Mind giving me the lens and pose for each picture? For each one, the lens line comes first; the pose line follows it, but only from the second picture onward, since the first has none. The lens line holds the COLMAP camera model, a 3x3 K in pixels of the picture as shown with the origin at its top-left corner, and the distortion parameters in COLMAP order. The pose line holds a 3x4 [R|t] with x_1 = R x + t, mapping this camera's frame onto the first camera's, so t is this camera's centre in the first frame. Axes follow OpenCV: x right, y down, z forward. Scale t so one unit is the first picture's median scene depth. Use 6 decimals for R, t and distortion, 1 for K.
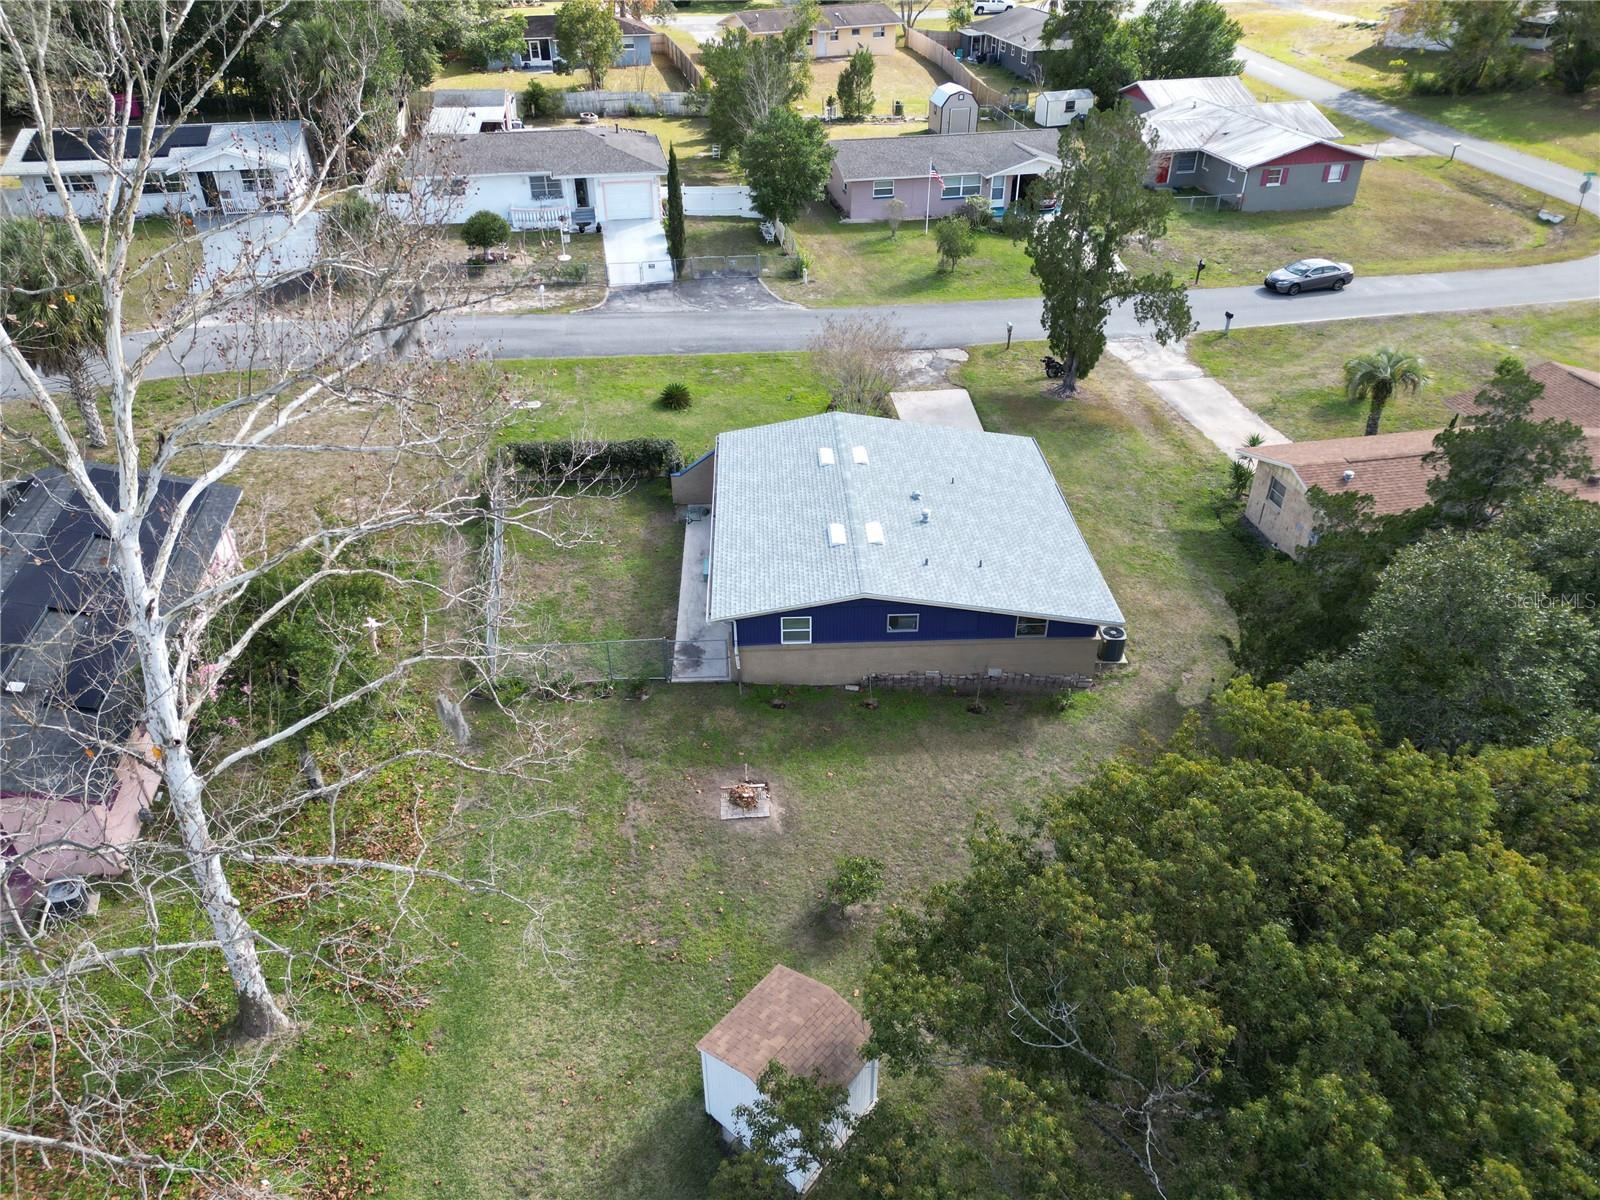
lens RADIAL K [[1114.6, 0, 796.6], [0, 1114.6, 602.6], [0, 0, 1]] dist [0.088905, -0.093238]
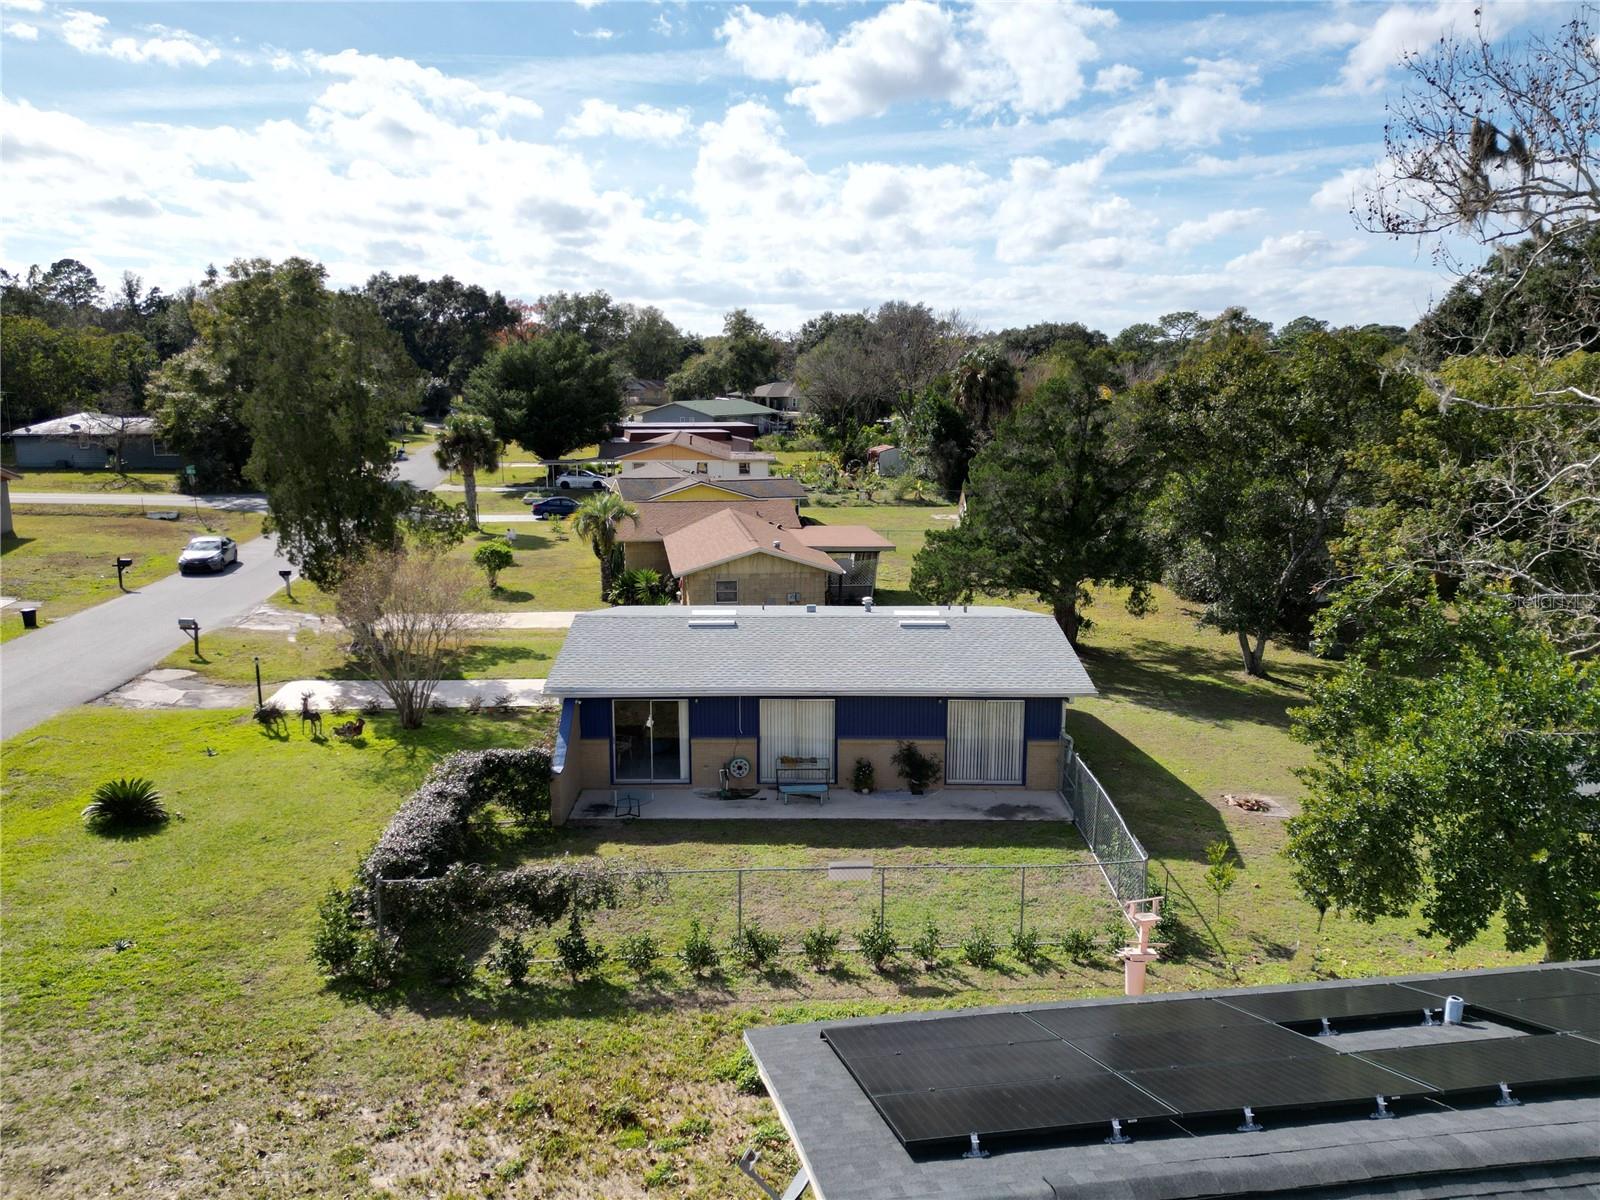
lens RADIAL K [[1184.3, 0, 797.4], [0, 1184.3, 602.0], [0, 0, 1]] dist [0.077762, -0.076166]
pose [[0.035598, -0.185824, 0.981938, -0.550708], [0.548793, 0.824790, 0.136190, -0.162856], [-0.835200, 0.534033, 0.131339, 0.628996]]
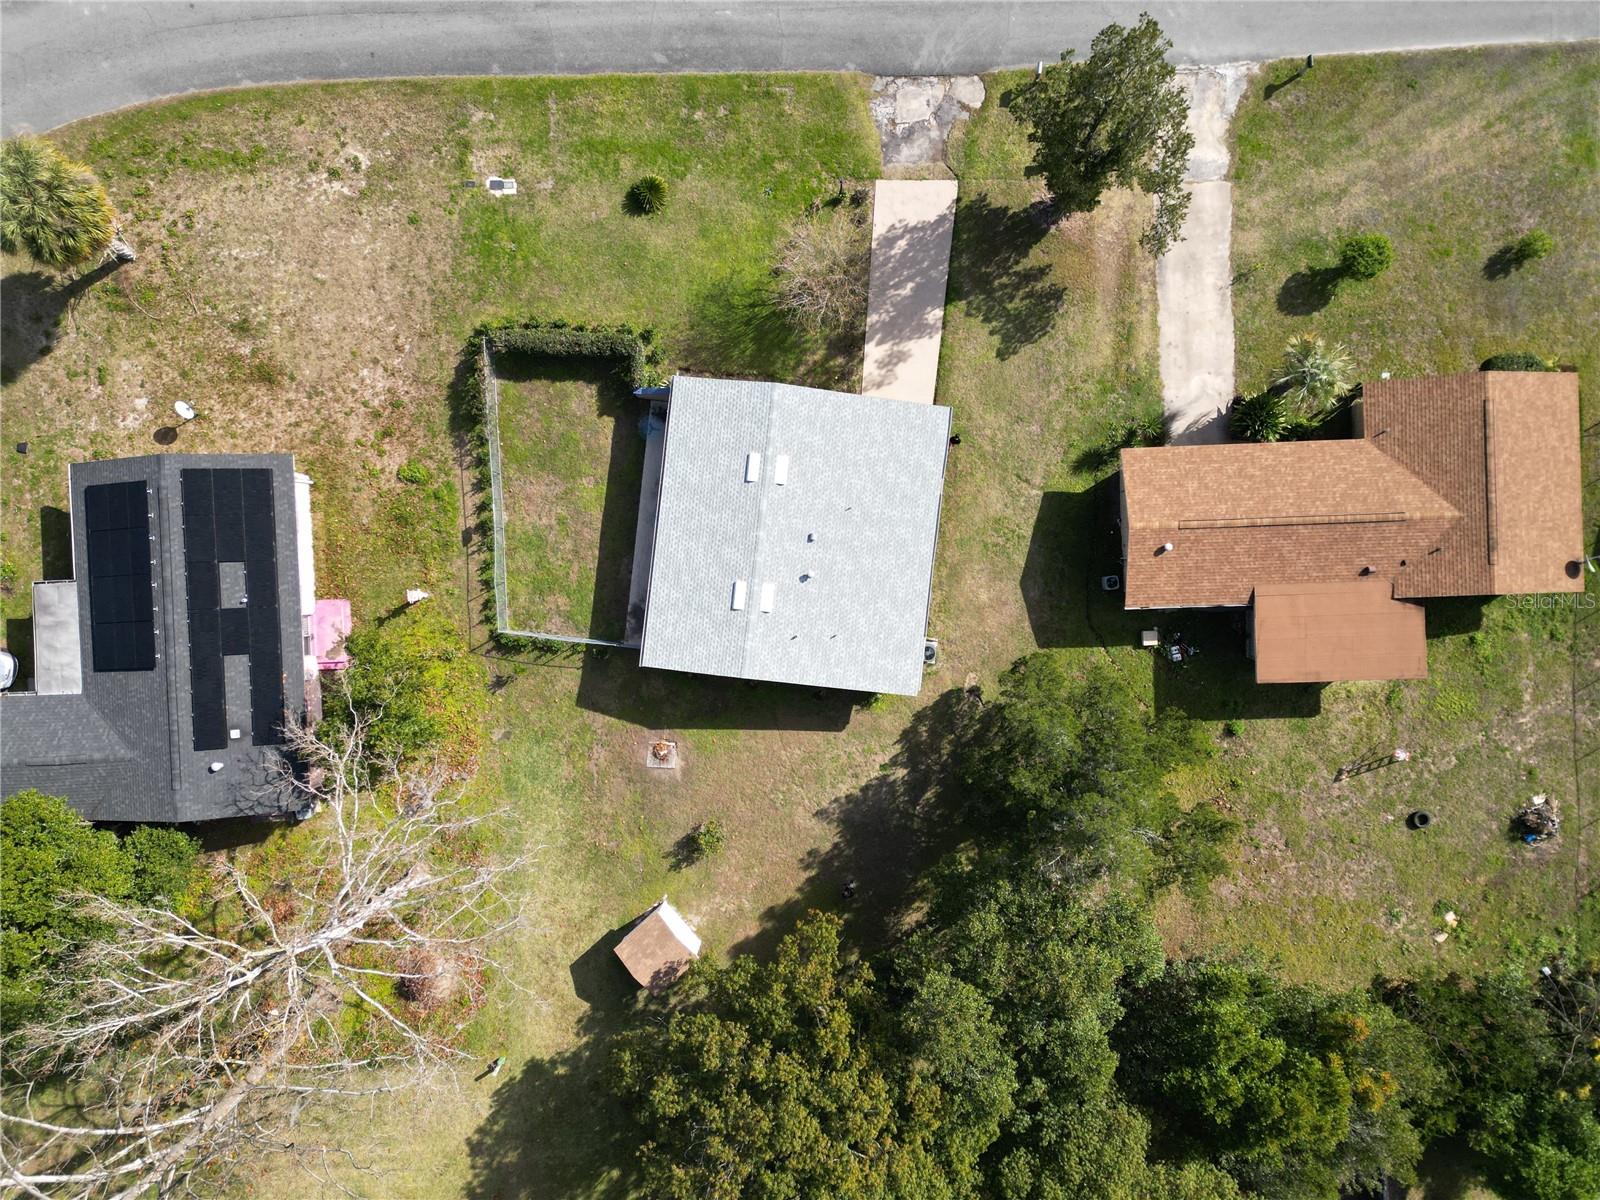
lens RADIAL K [[1114.6, 0, 796.6], [0, 1114.6, 602.6], [0, 0, 1]] dist [0.088905, -0.093238]
pose [[0.988748, 0.149260, -0.009964, 0.079966], [-0.072789, 0.538230, 0.839649, -0.798655], [0.130689, -0.829475, 0.543039, 0.170802]]
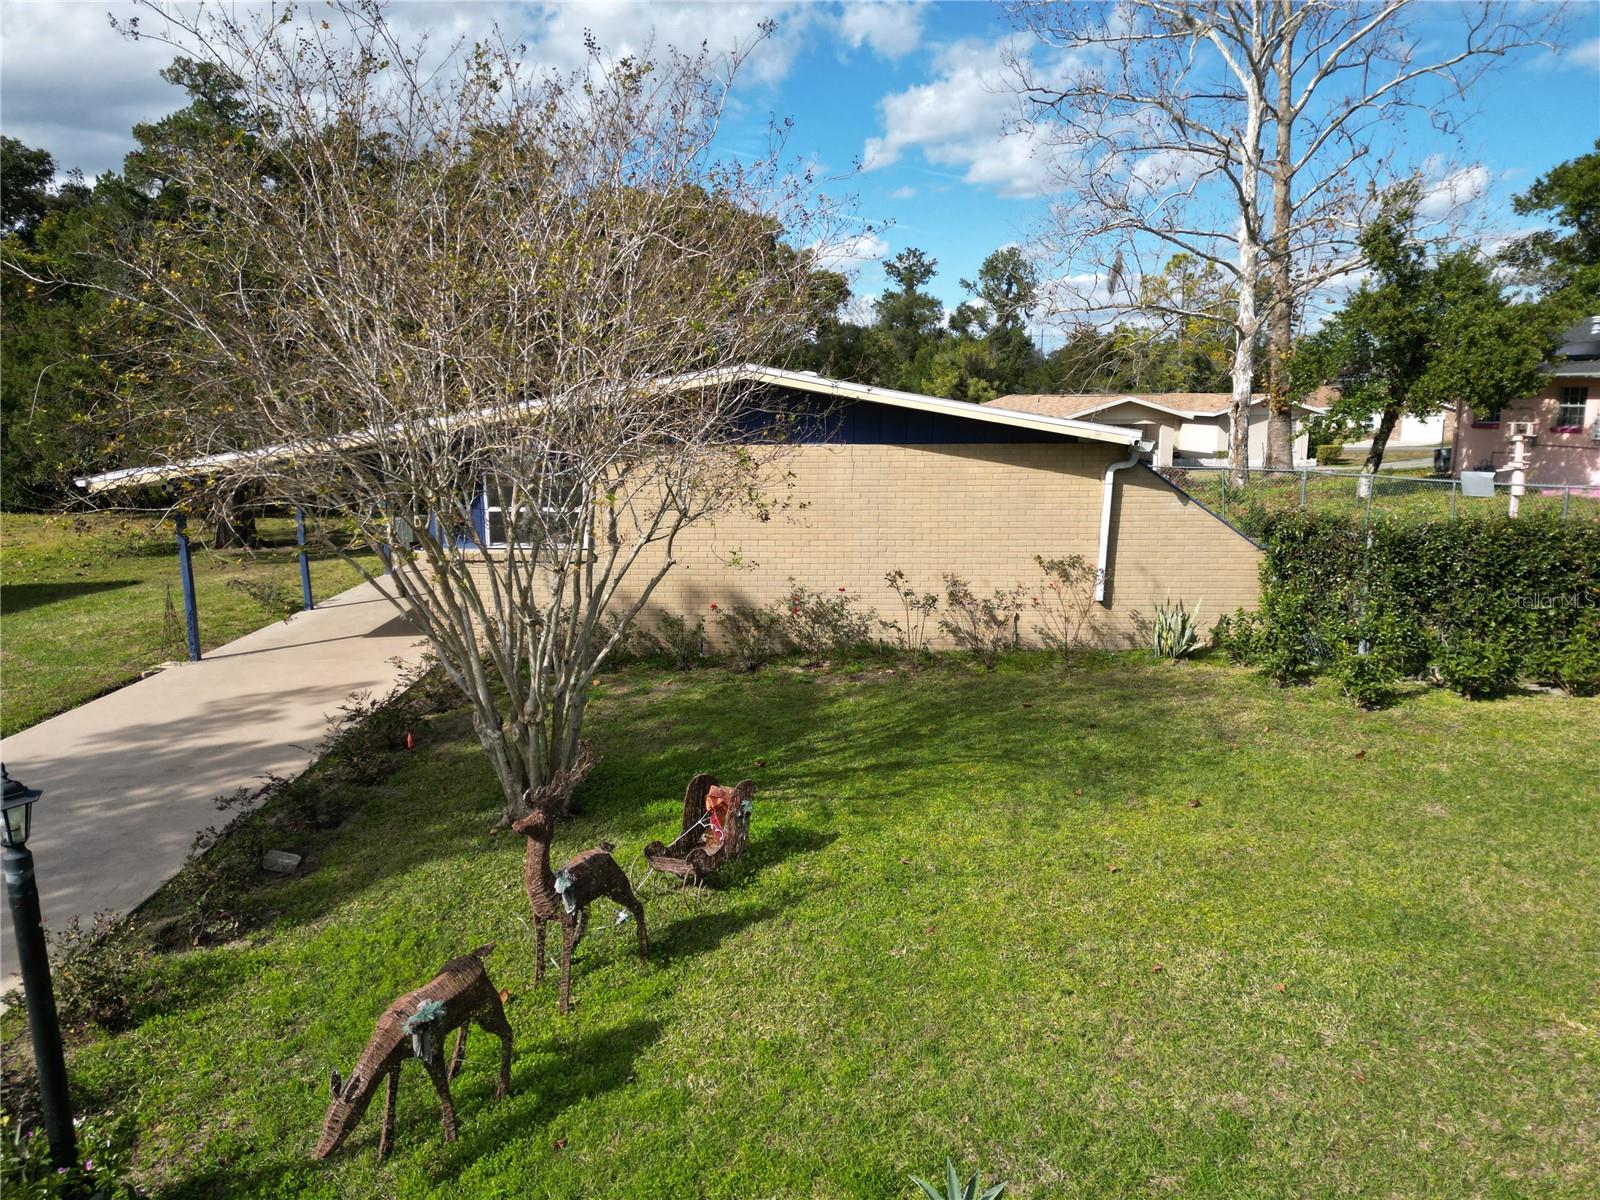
lens RADIAL K [[1114.6, 0, 796.6], [0, 1114.6, 602.6], [0, 0, 1]] dist [0.088905, -0.093238]
pose [[-0.997312, -0.001737, 0.073245, -0.000901], [0.049964, 0.715057, 0.697278, -0.266472], [-0.053586, 0.699064, -0.713049, 1.007537]]
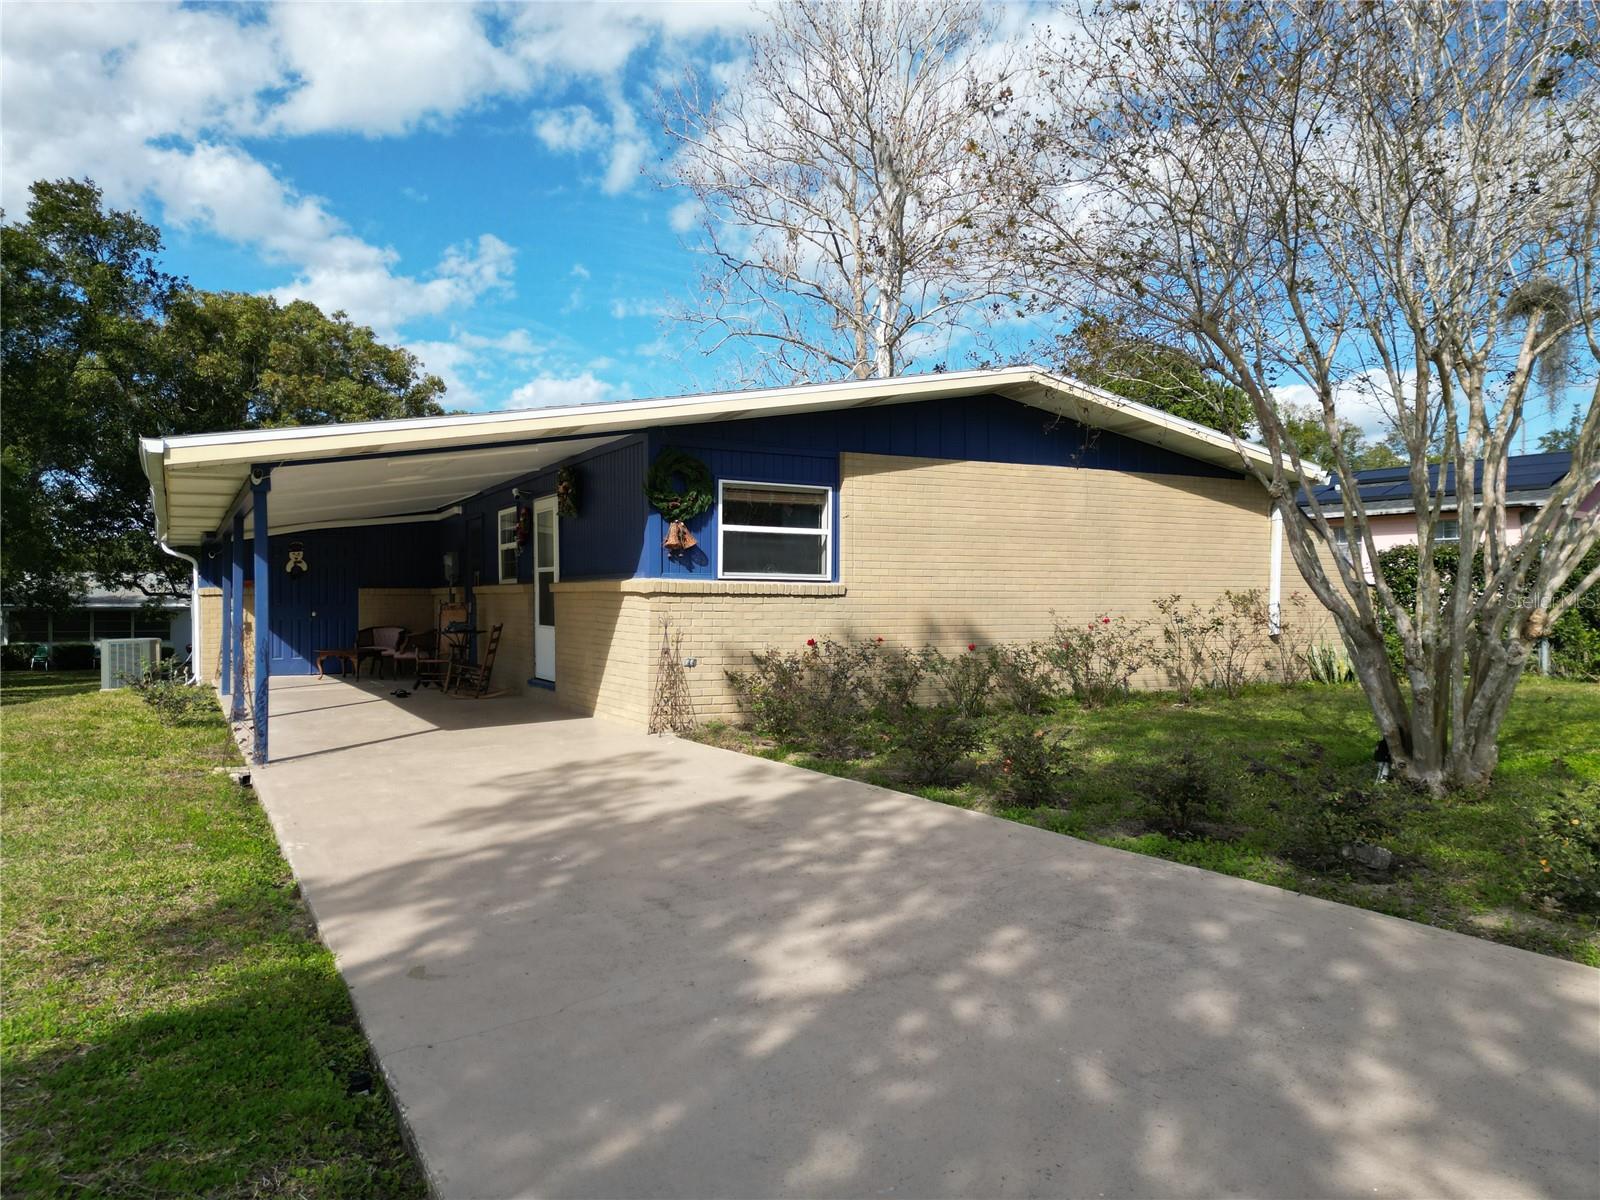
lens RADIAL K [[1114.6, 0, 796.6], [0, 1114.6, 602.6], [0, 0, 1]] dist [0.088905, -0.093238]
pose [[-0.896221, 0.008174, -0.443532, 0.163283], [-0.239466, 0.832726, 0.499222, -0.195843], [0.373422, 0.553625, -0.744349, 0.970813]]
